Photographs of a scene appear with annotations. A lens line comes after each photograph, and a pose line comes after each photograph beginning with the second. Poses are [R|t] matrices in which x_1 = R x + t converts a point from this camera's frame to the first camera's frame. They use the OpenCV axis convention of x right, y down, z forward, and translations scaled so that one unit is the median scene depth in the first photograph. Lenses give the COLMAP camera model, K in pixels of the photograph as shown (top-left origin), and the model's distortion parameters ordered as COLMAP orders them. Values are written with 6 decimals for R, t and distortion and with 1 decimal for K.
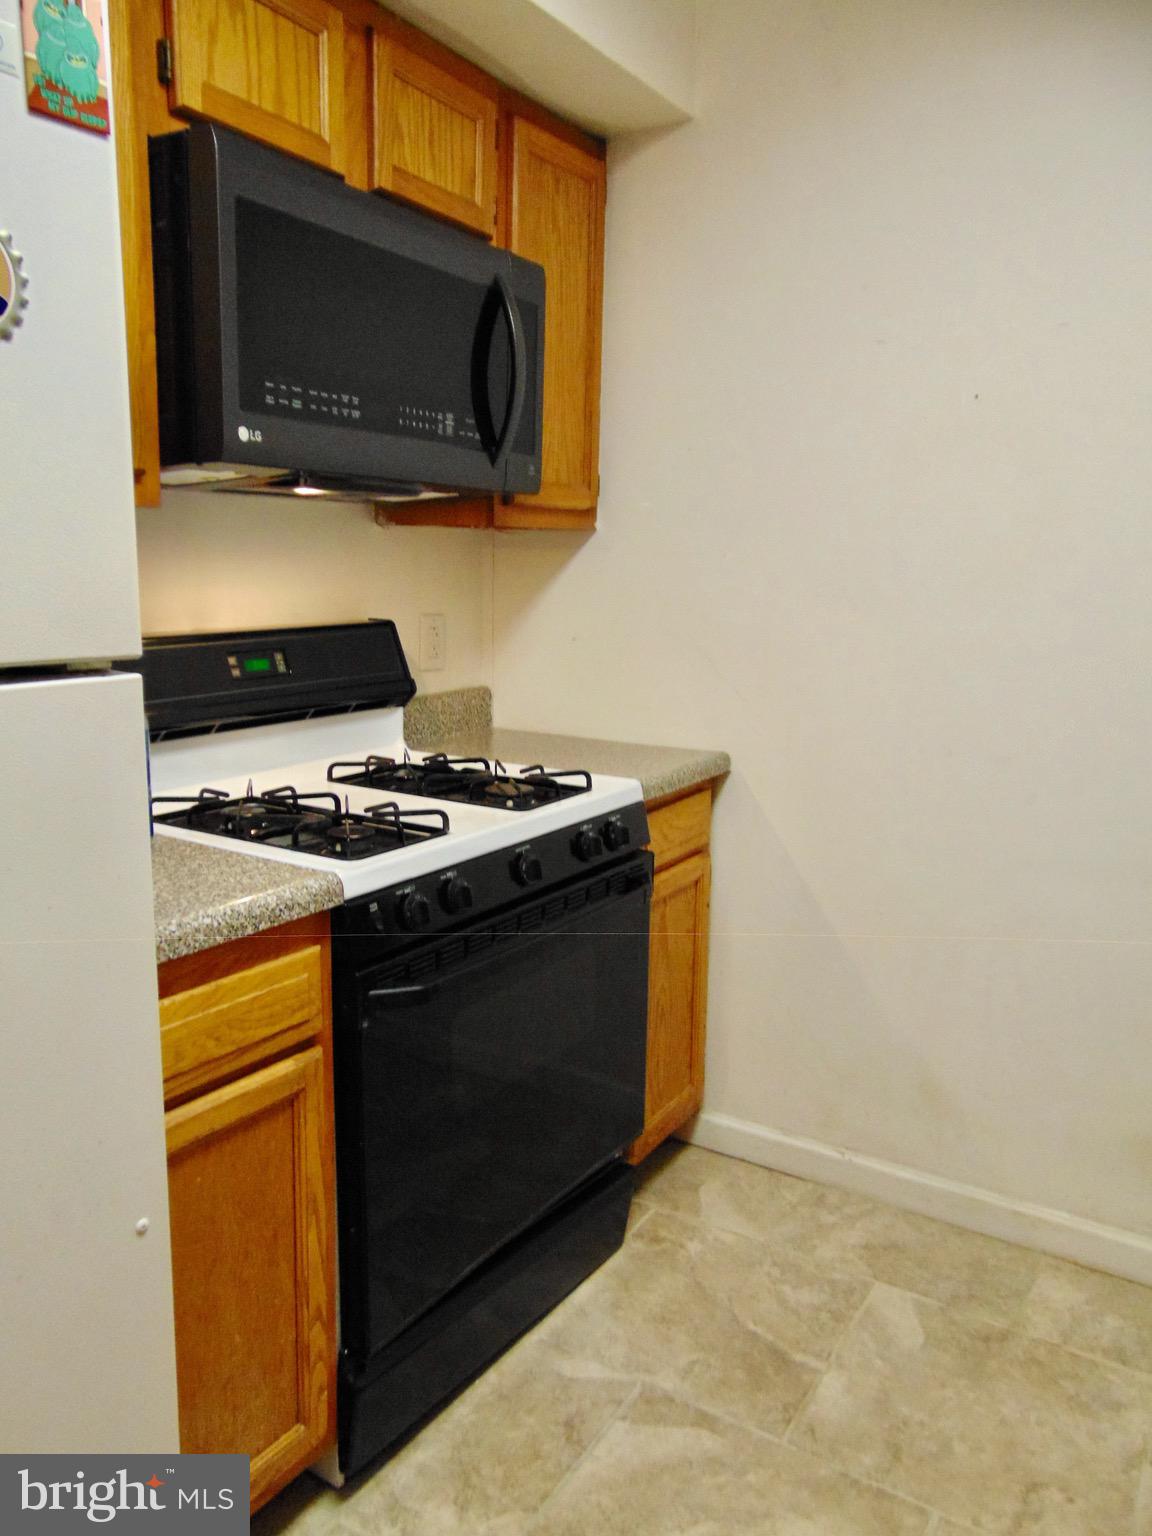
lens RADIAL K [[1138.7, 0, 563.1], [0, 1138.7, 772.6], [0, 0, 1]] dist [-0.013445, 0.034565]
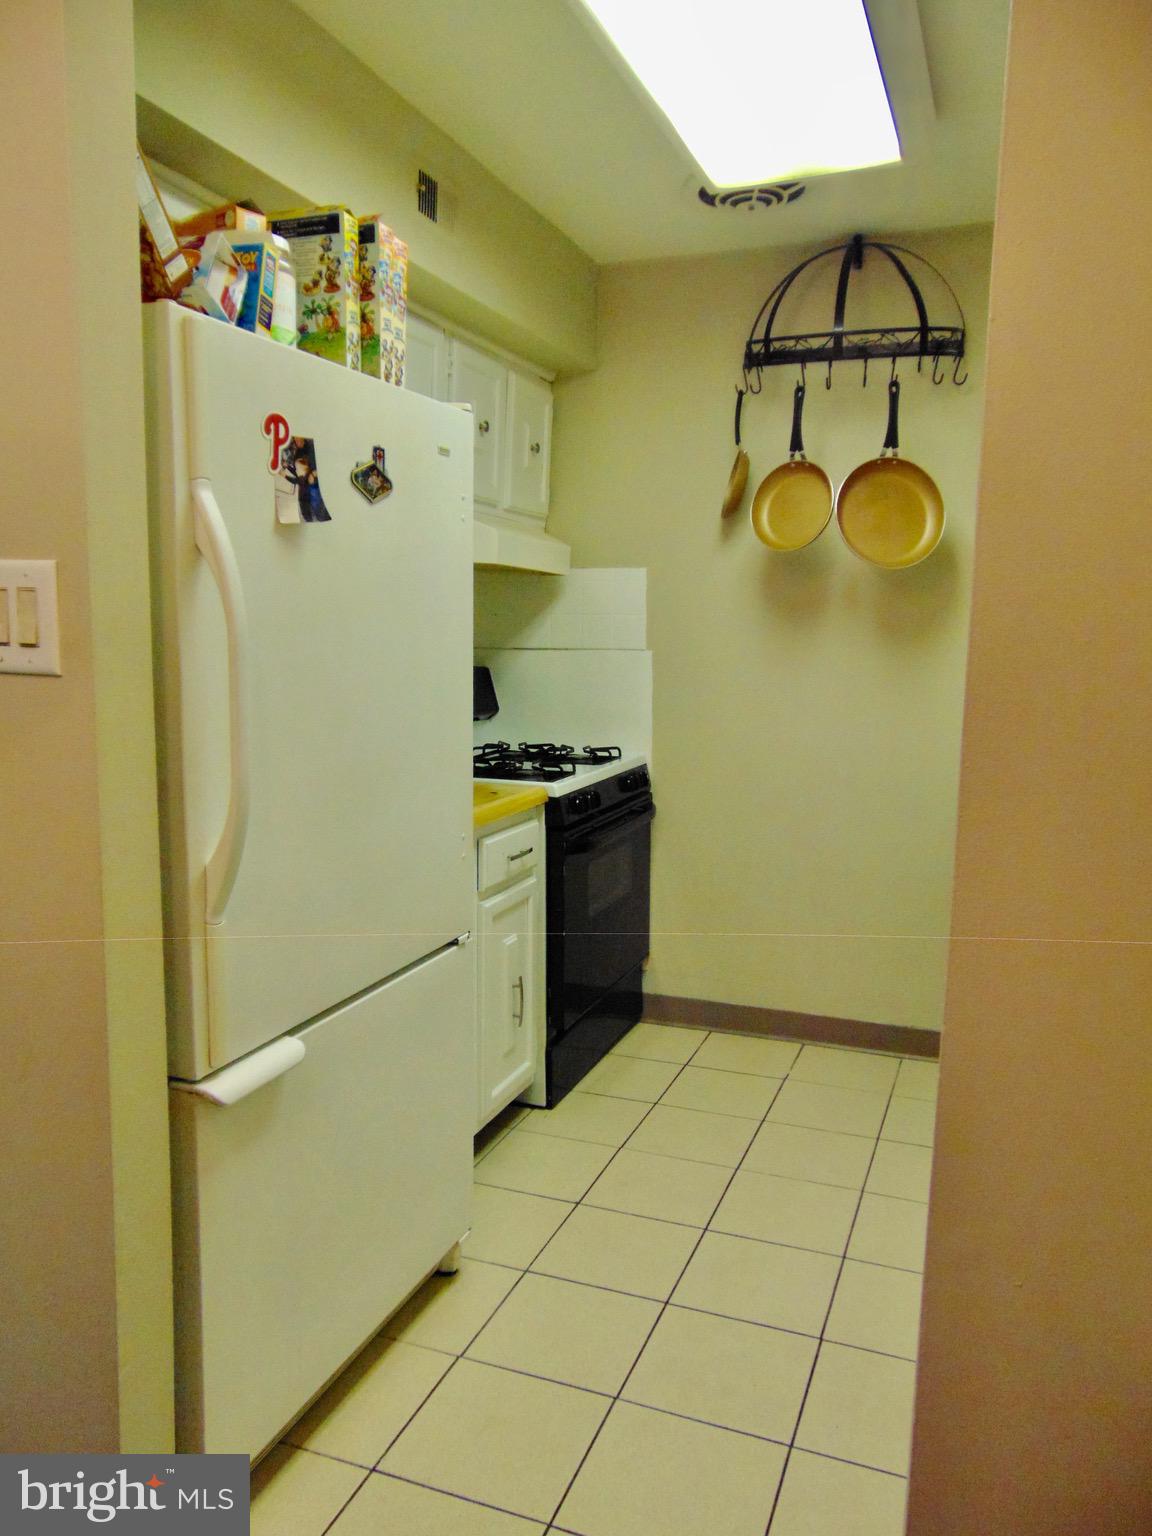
lens RADIAL K [[1138.7, 0, 582.2], [0, 1138.7, 764.5], [0, 0, 1]] dist [-0.013445, 0.034565]
pose [[0.979219, -0.030175, 0.200548, -0.444276], [0.039525, 0.998302, -0.042782, 0.113668], [-0.198917, 0.049820, 0.978749, -0.826011]]
